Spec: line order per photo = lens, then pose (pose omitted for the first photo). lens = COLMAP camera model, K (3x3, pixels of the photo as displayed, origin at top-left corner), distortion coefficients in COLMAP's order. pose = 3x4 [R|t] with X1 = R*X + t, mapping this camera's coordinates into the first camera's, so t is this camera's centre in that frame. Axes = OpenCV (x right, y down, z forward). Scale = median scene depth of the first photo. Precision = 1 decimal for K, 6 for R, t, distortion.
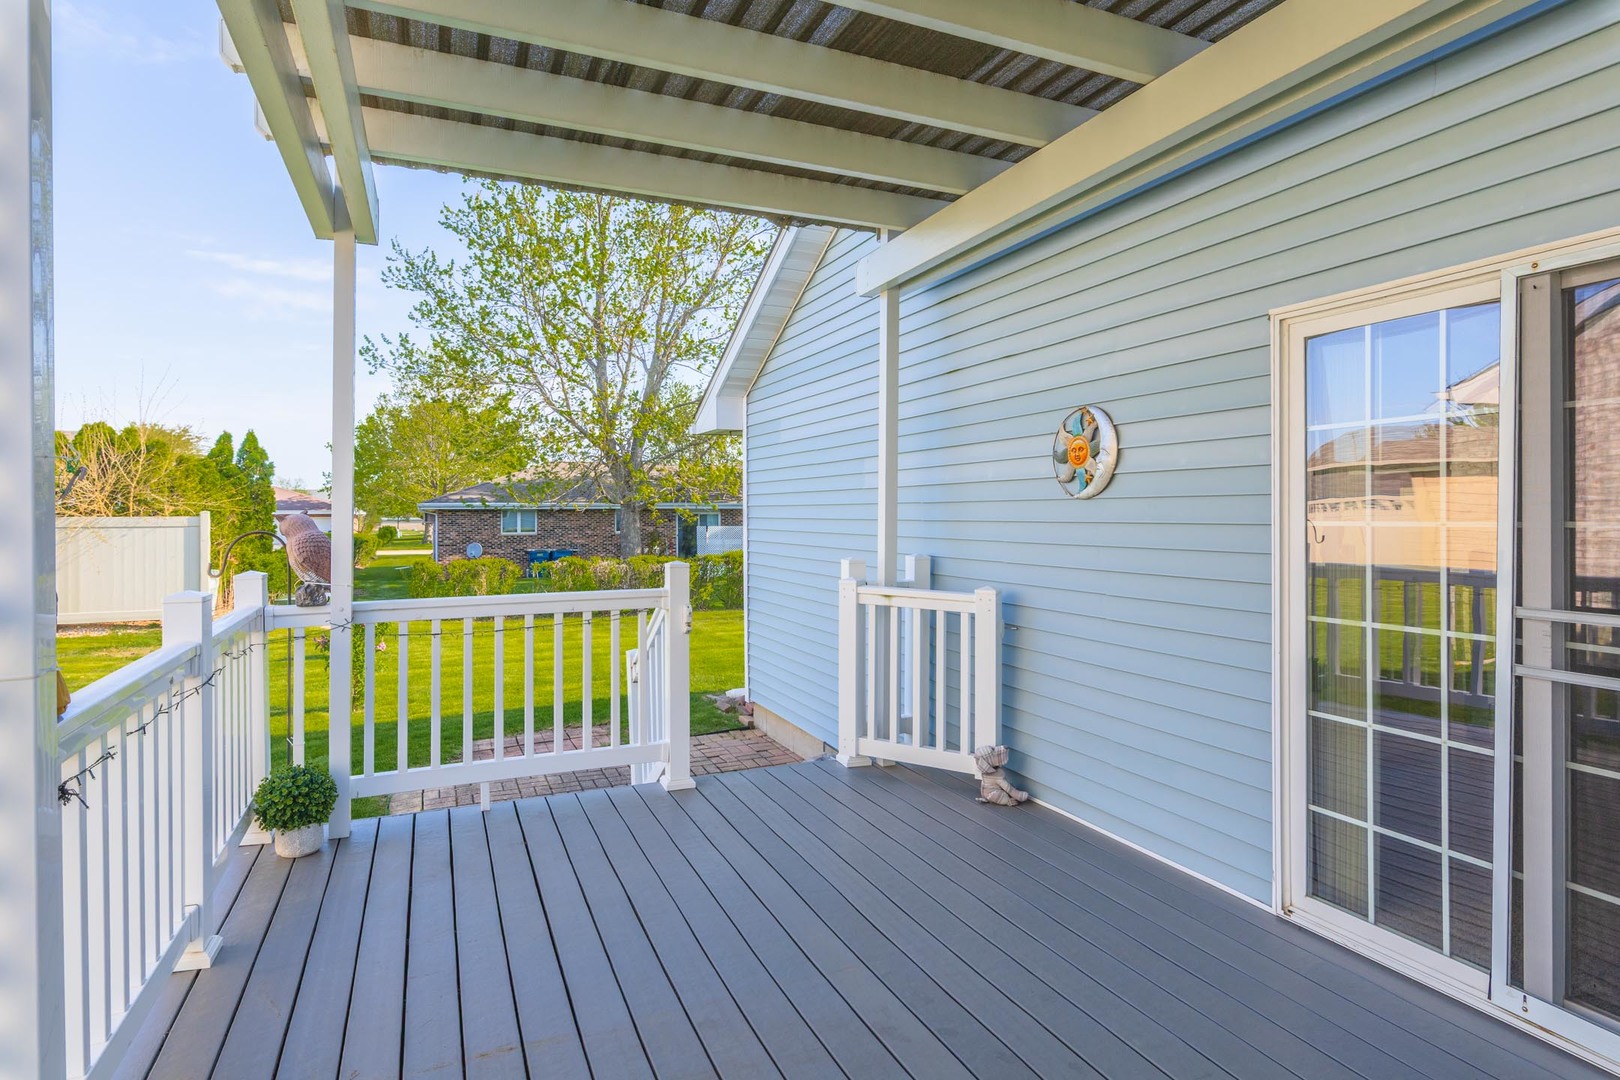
lens RADIAL K [[878.3, 0, 814.0], [0, 878.3, 529.2], [0, 0, 1]] dist [-0.002564, -0.000584]
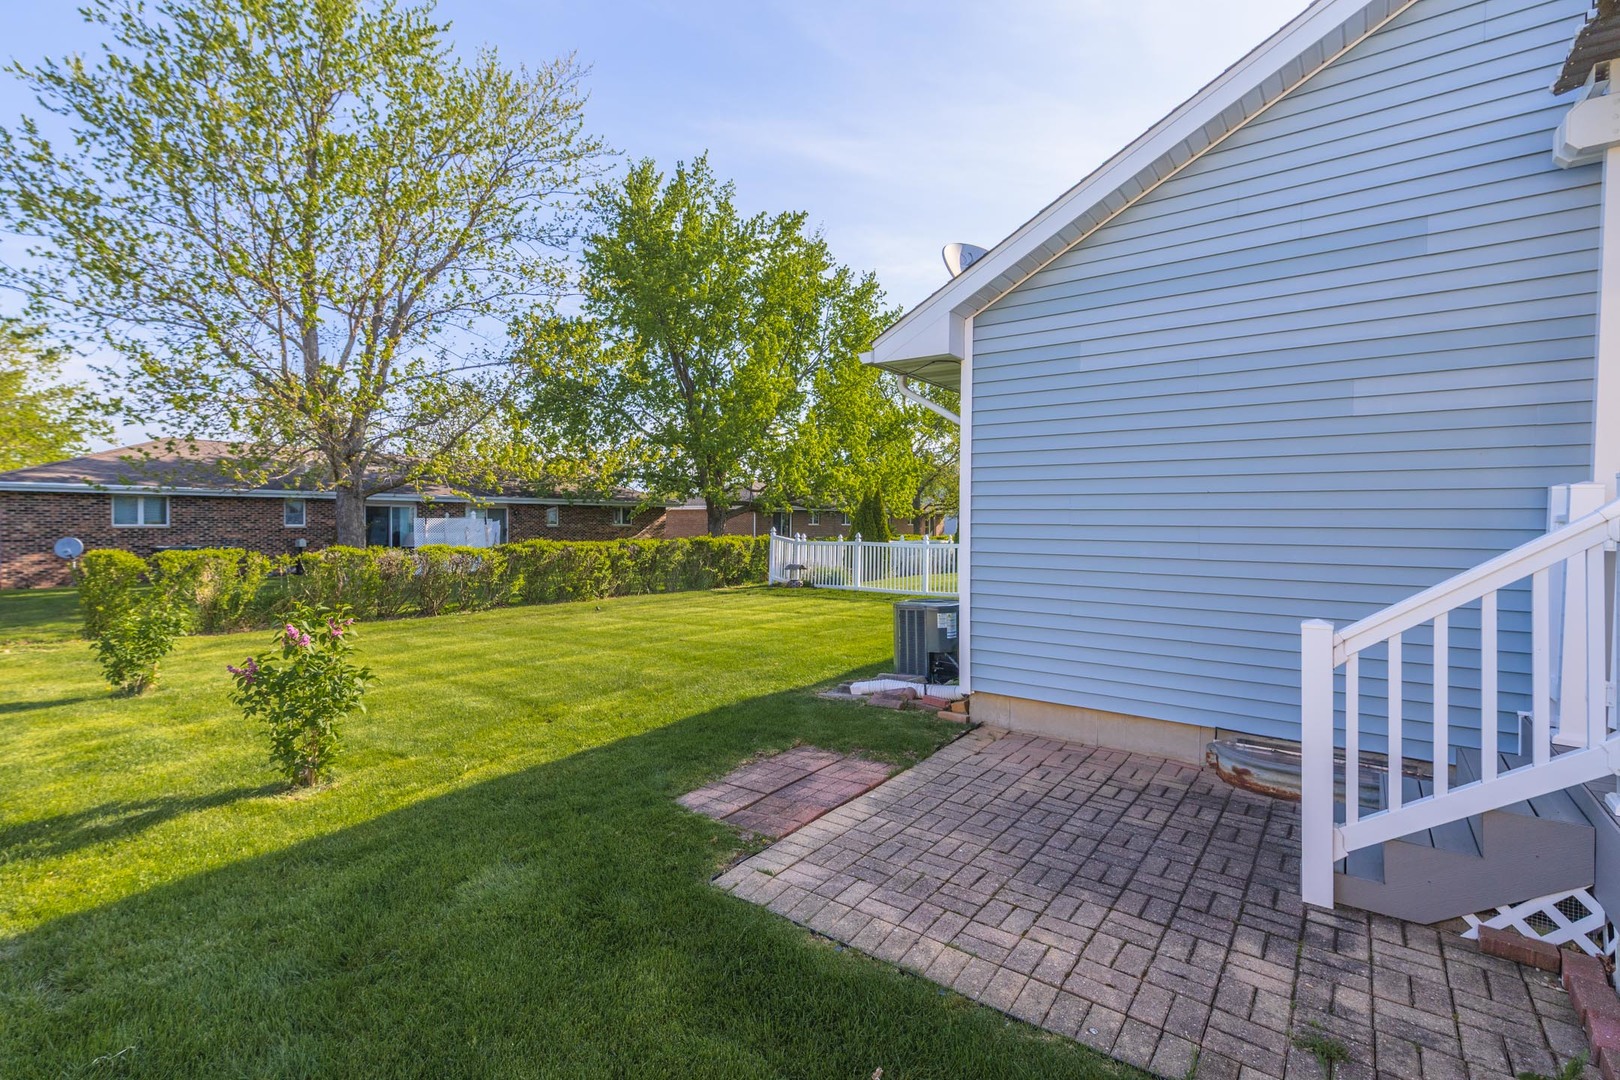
lens RADIAL K [[750.8, 0, 806.6], [0, 750.8, 537.2], [0, 0, 1]] dist [0.000254, 0.000269]
pose [[0.867423, -0.001130, 0.497570, -0.162238], [0.000471, 0.999999, 0.001449, 0.014694], [-0.497571, -0.001023, 0.867423, 0.138151]]
